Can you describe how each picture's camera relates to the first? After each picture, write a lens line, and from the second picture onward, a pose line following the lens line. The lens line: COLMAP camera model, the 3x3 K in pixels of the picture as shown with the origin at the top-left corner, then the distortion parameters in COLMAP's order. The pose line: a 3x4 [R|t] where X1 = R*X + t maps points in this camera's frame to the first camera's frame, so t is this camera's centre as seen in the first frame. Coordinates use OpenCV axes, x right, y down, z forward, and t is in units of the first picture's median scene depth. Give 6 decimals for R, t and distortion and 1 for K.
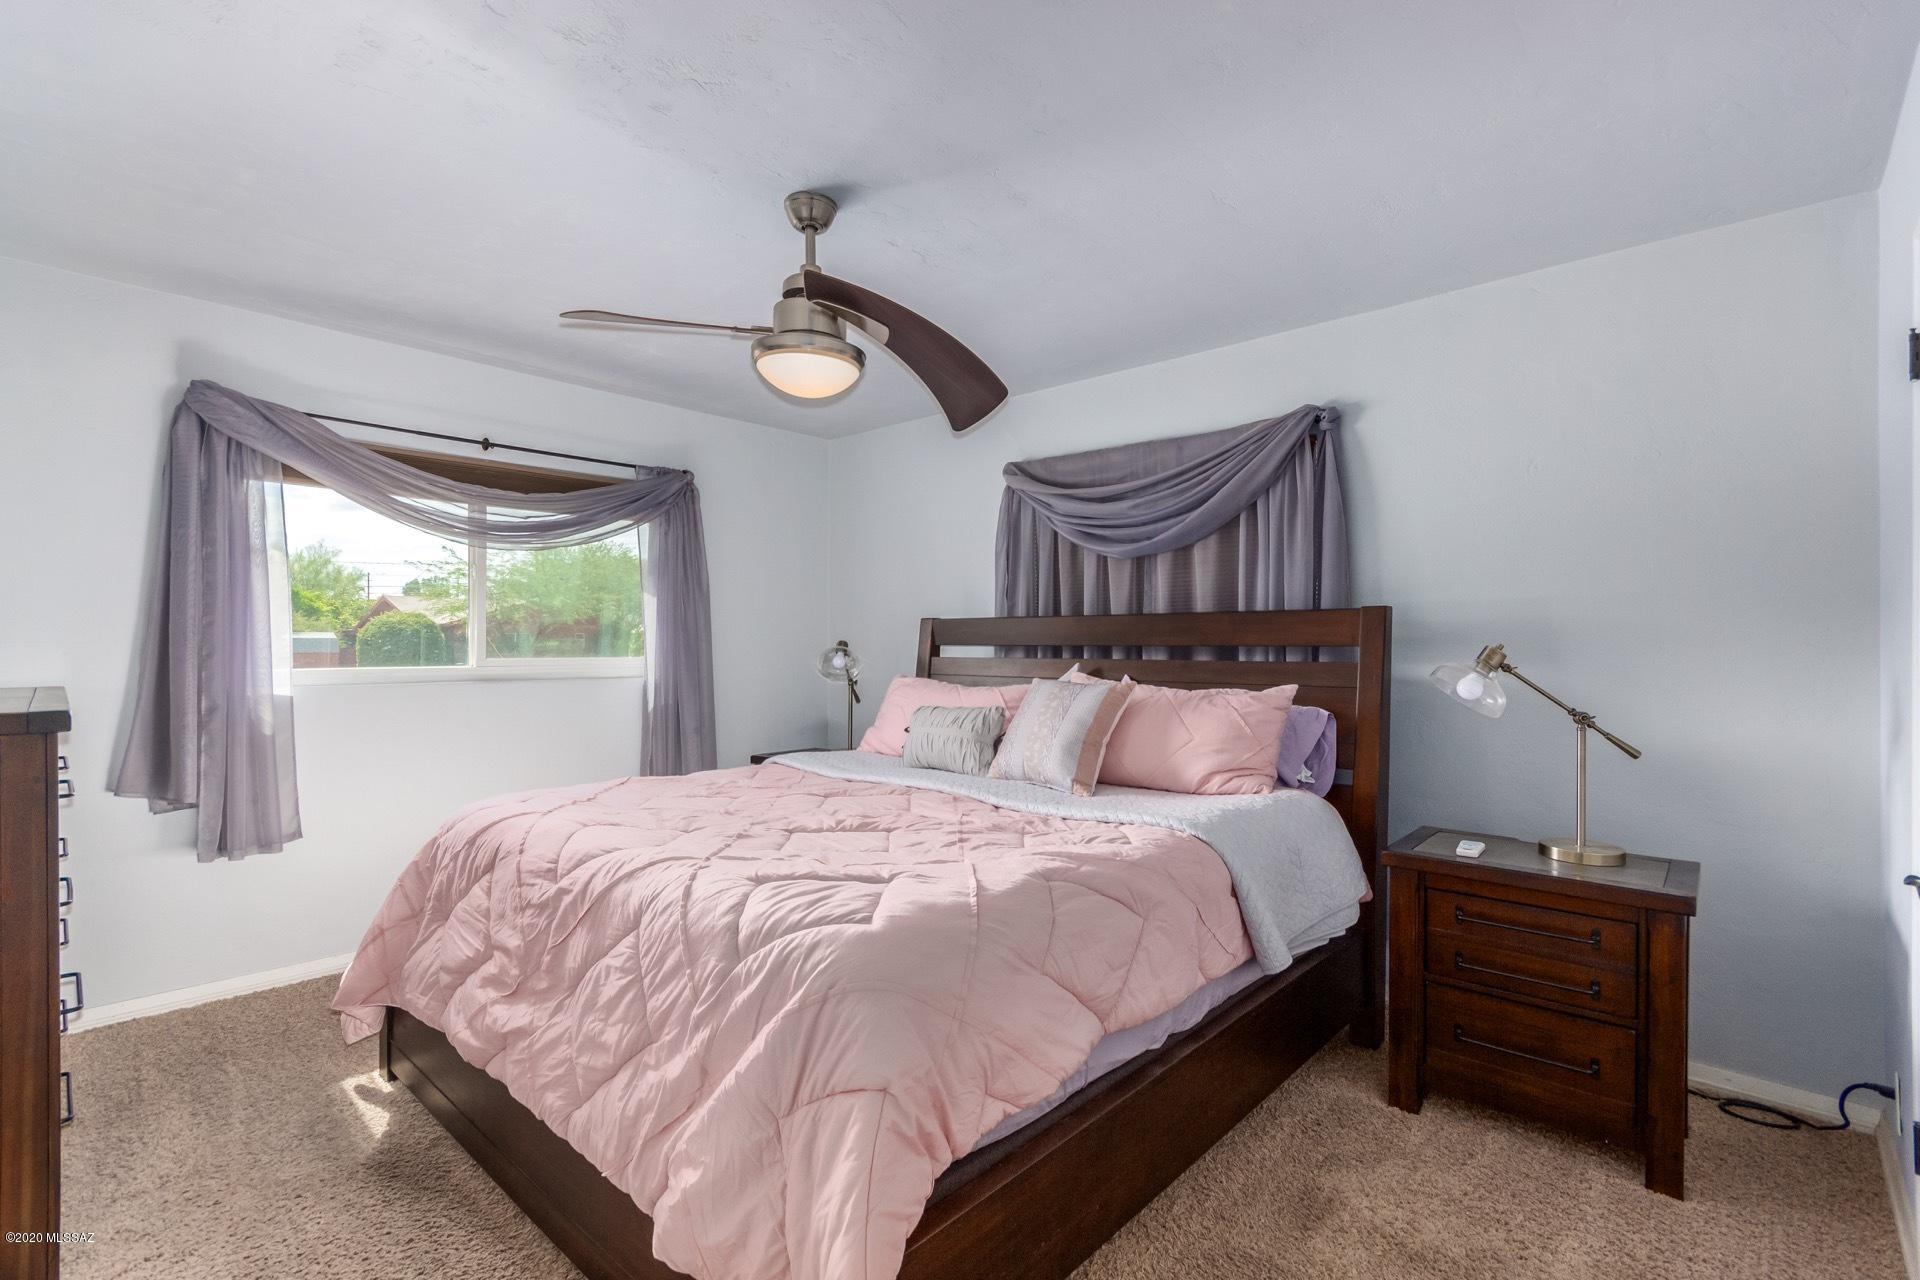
lens RADIAL K [[902.6, 0, 966.3], [0, 902.6, 644.0], [0, 0, 1]] dist [0.009429, 0.002796]
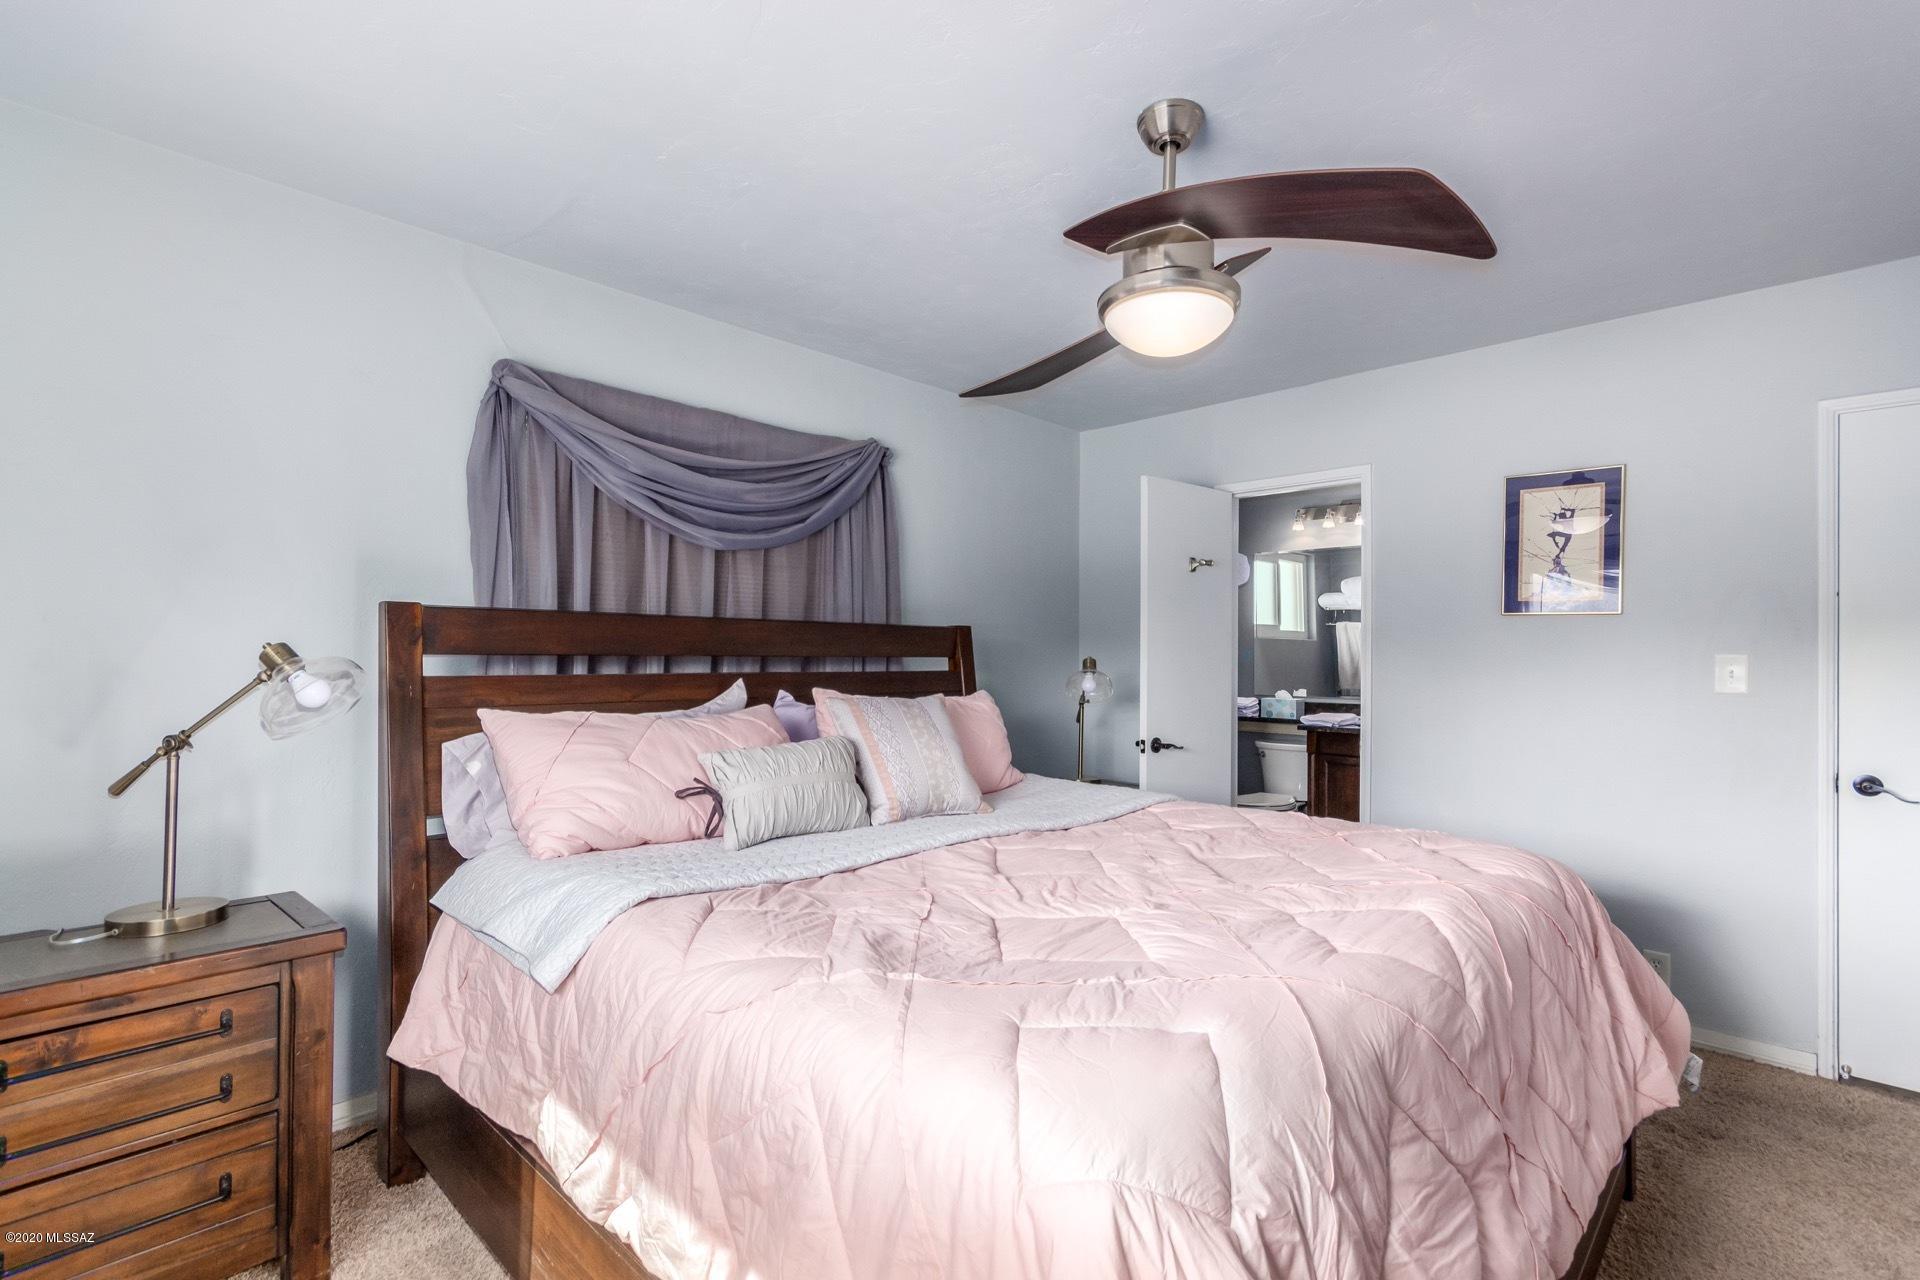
lens RADIAL K [[902.6, 0, 966.9], [0, 902.6, 649.2], [0, 0, 1]] dist [0.009429, 0.002796]
pose [[0.022949, 0.006100, 0.999718, -0.639944], [-0.008517, 0.999946, -0.005906, -0.001198], [-0.999700, -0.008379, 0.023000, 0.754134]]
